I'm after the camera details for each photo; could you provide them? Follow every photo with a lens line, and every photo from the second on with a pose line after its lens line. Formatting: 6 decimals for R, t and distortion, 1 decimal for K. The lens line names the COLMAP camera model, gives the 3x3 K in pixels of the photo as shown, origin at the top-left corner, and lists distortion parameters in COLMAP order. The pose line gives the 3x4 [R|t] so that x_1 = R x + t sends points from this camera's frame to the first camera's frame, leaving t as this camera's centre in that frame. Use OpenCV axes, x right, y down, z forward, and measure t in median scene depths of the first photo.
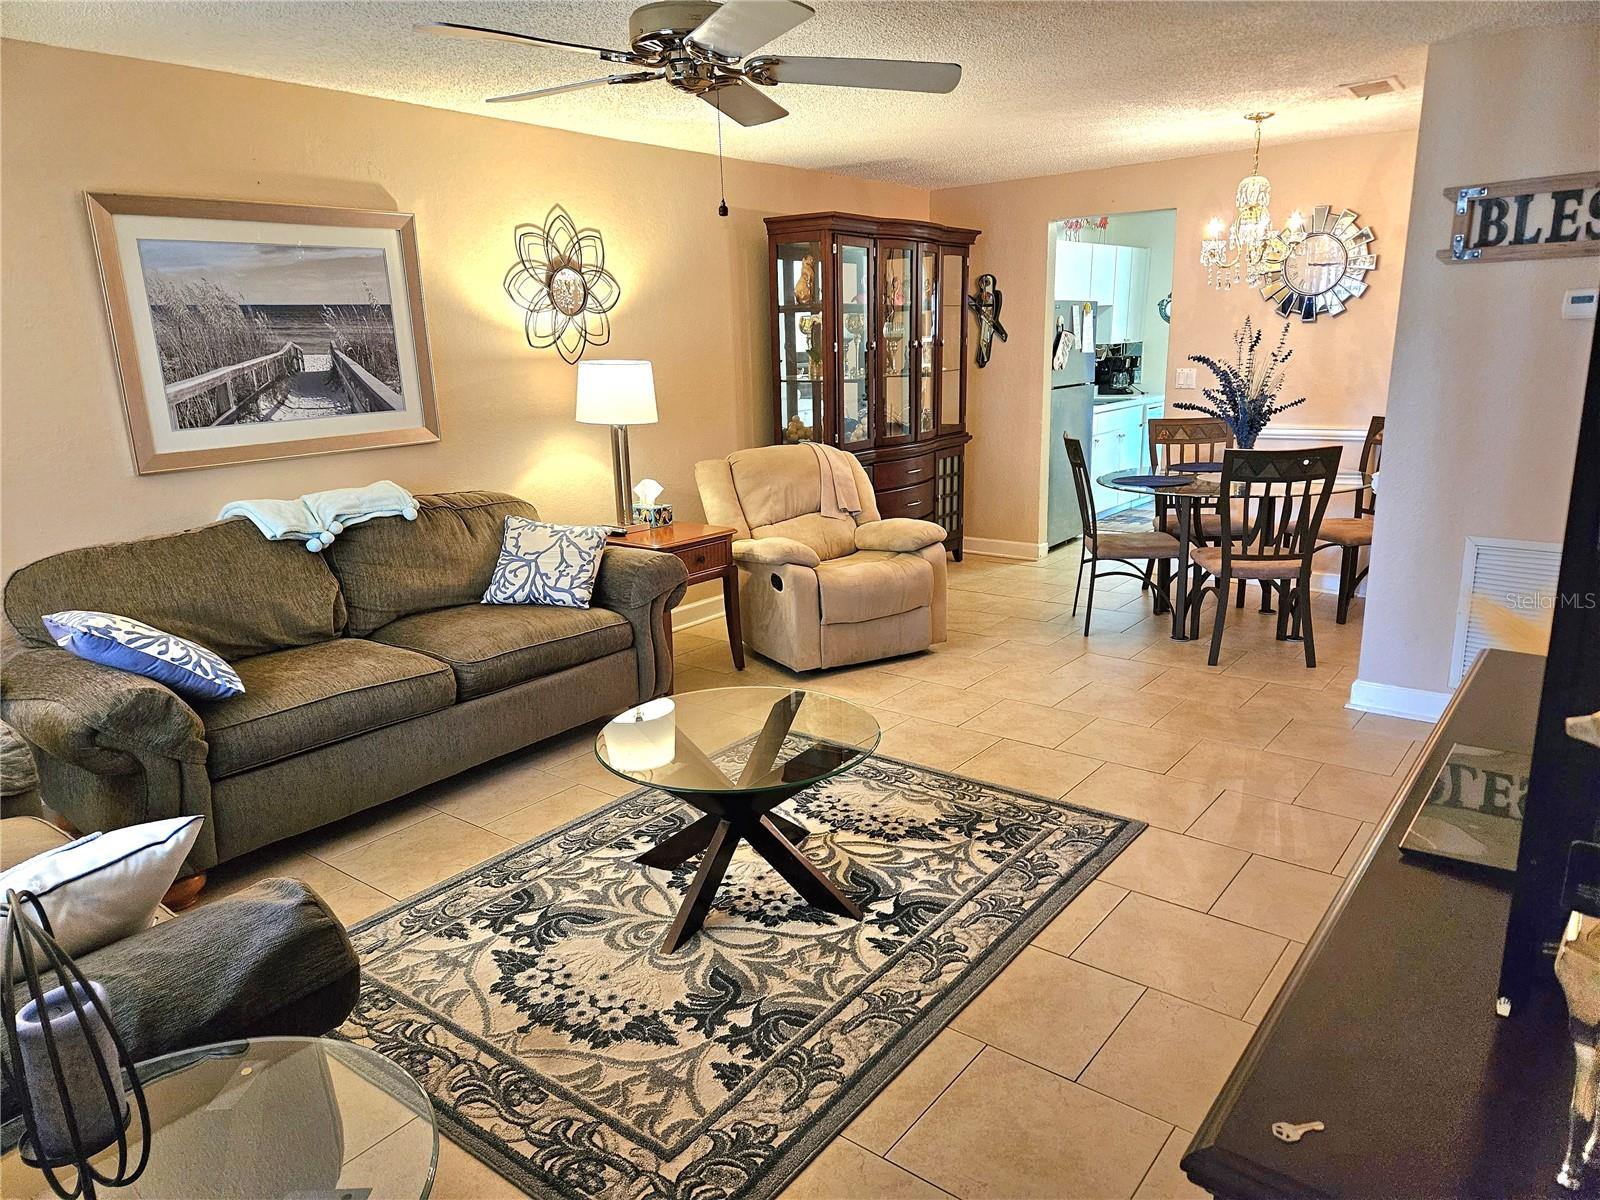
lens RADIAL K [[1069.4, 0, 791.9], [0, 1069.4, 603.7], [0, 0, 1]] dist [0.076127, -0.062582]
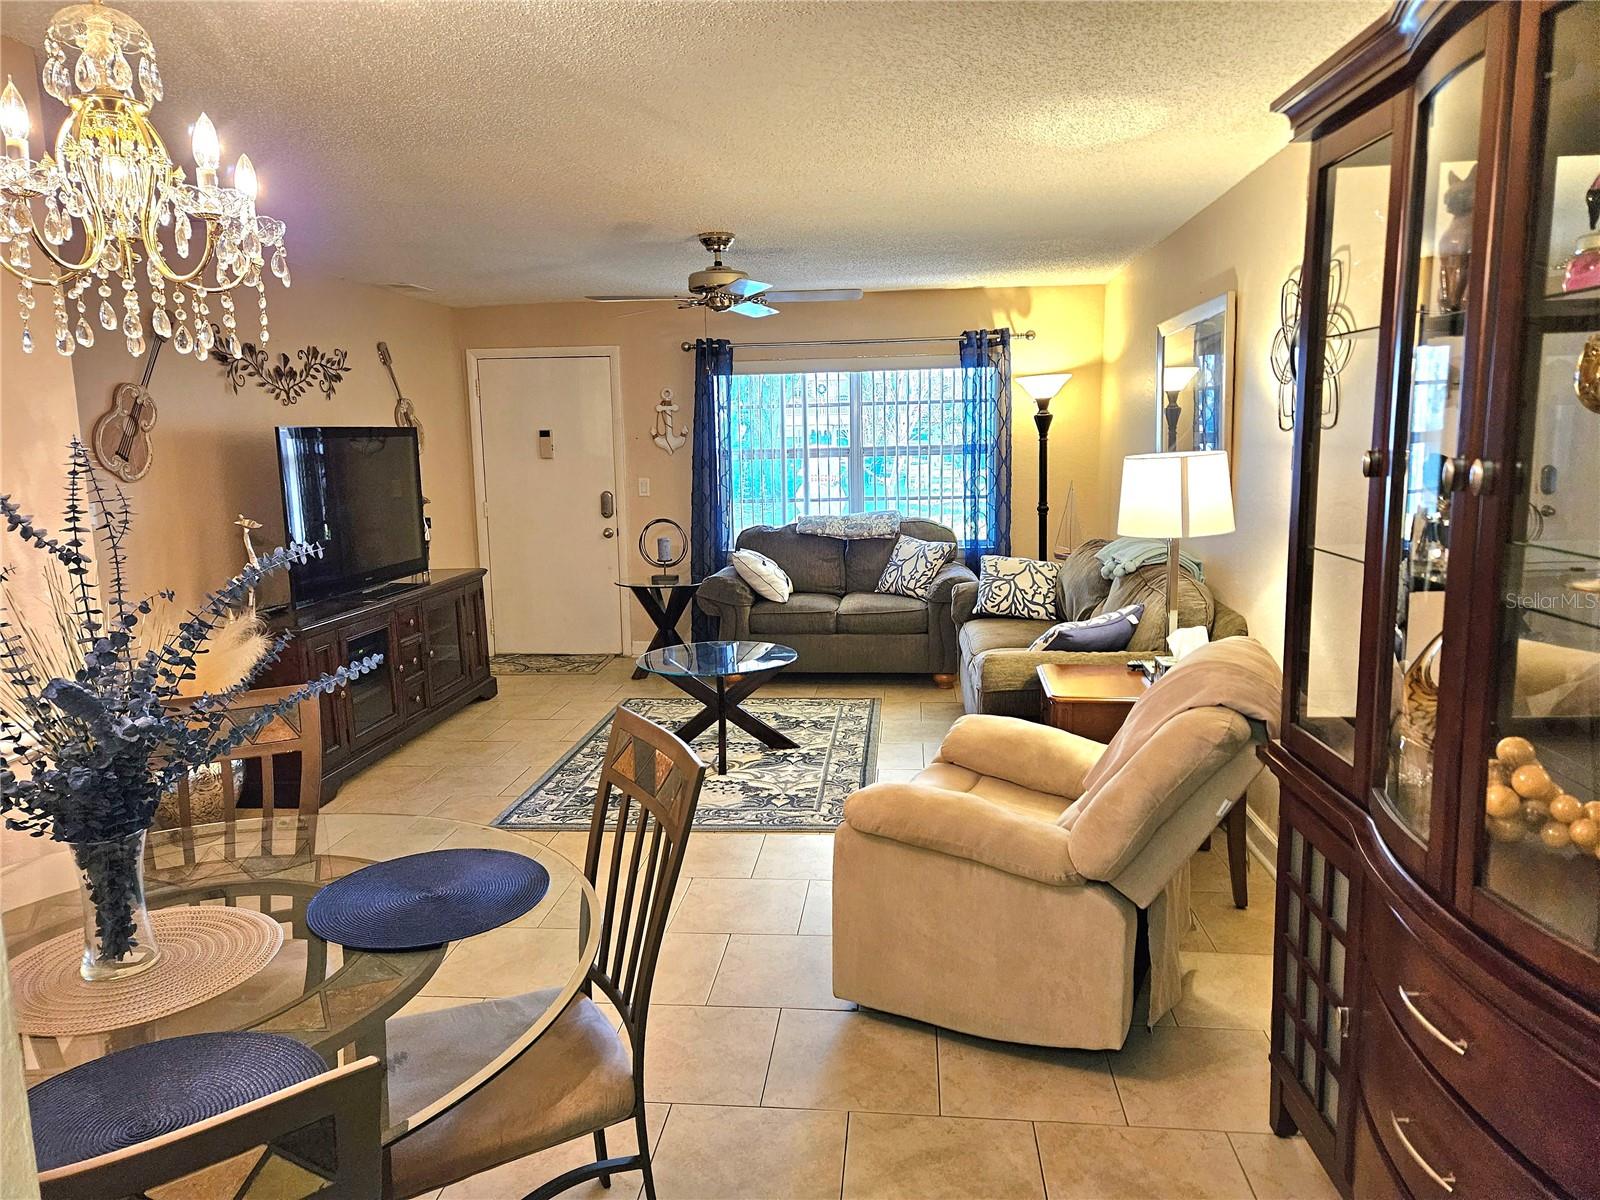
lens RADIAL K [[1054.7, 0, 798.0], [0, 1054.7, 591.7], [0, 0, 1]] dist [0.052848, -0.000739]
pose [[-0.844130, 0.121648, -0.522155, 0.645561], [-0.087049, 0.929898, 0.357368, -0.538042], [0.529024, 0.347118, -0.774366, 2.099061]]
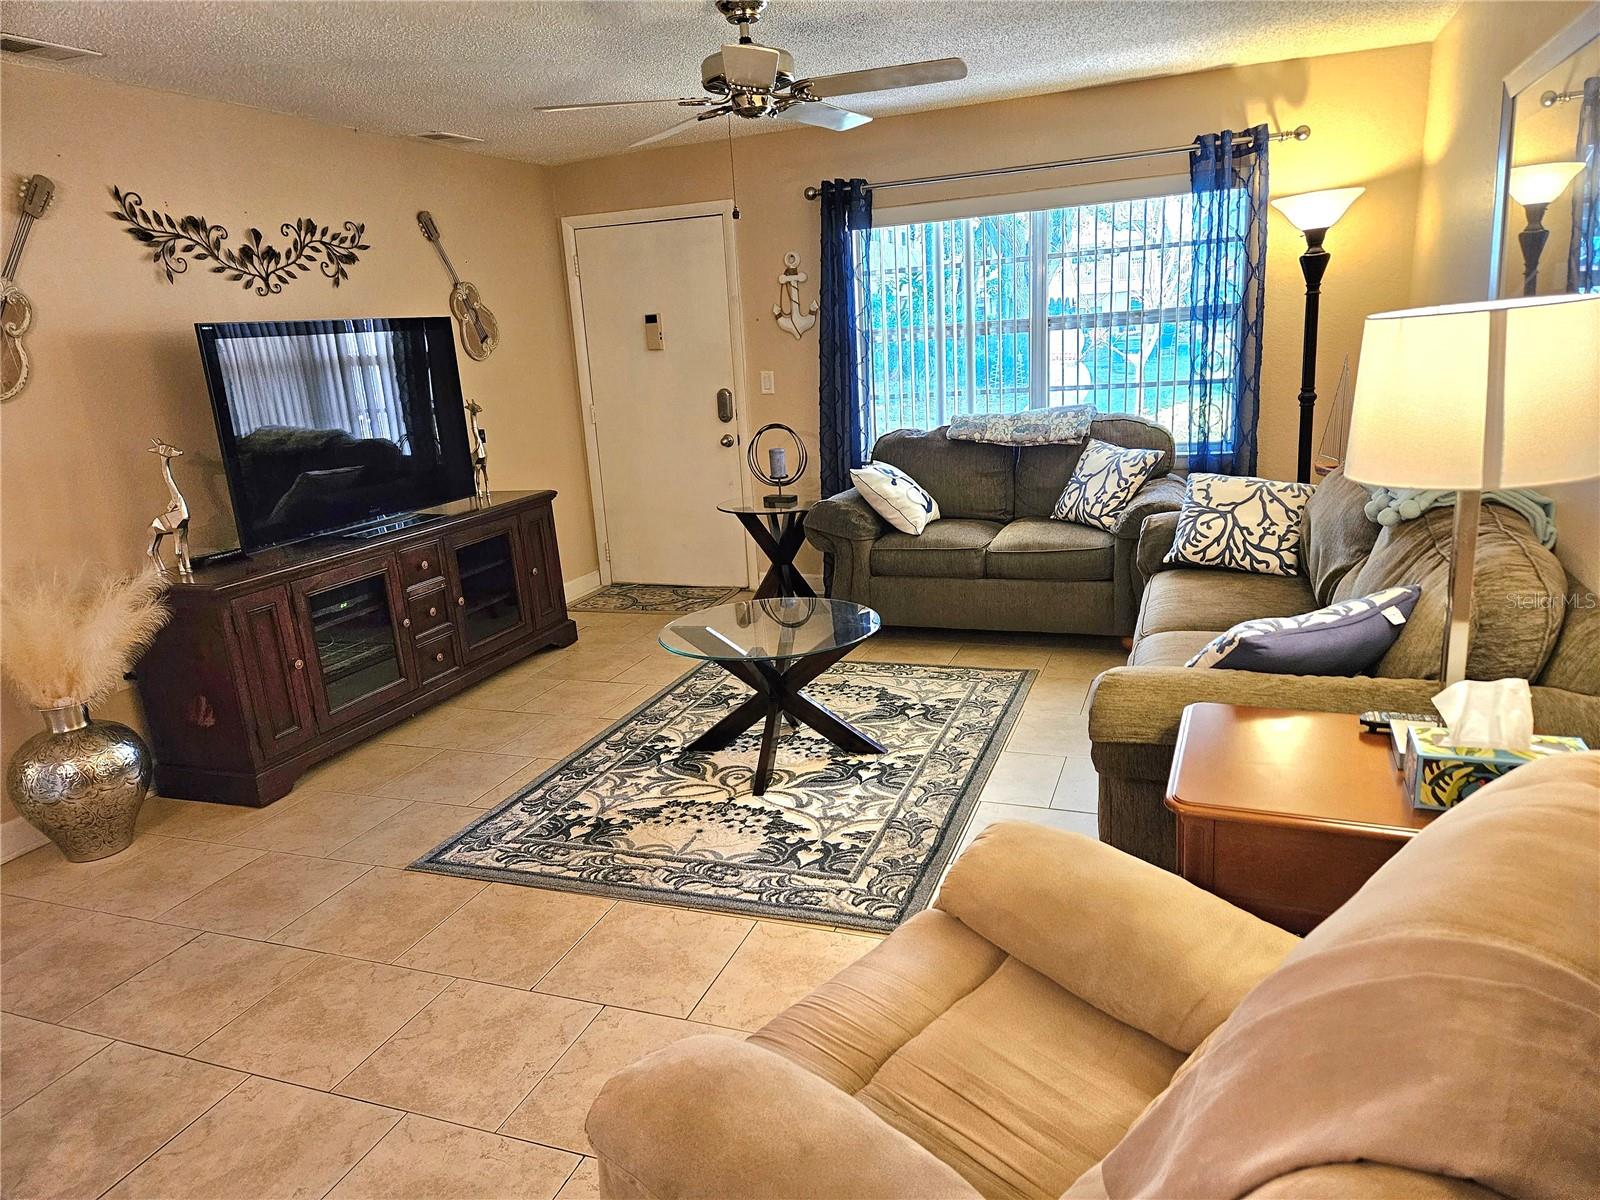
lens RADIAL K [[1069.4, 0, 791.9], [0, 1069.4, 603.7], [0, 0, 1]] dist [0.076127, -0.062582]
pose [[-0.950725, 0.157723, -0.266919, 0.231207], [0.013670, 0.881417, 0.472141, -0.443226], [0.309735, 0.445227, -0.840141, 1.825685]]
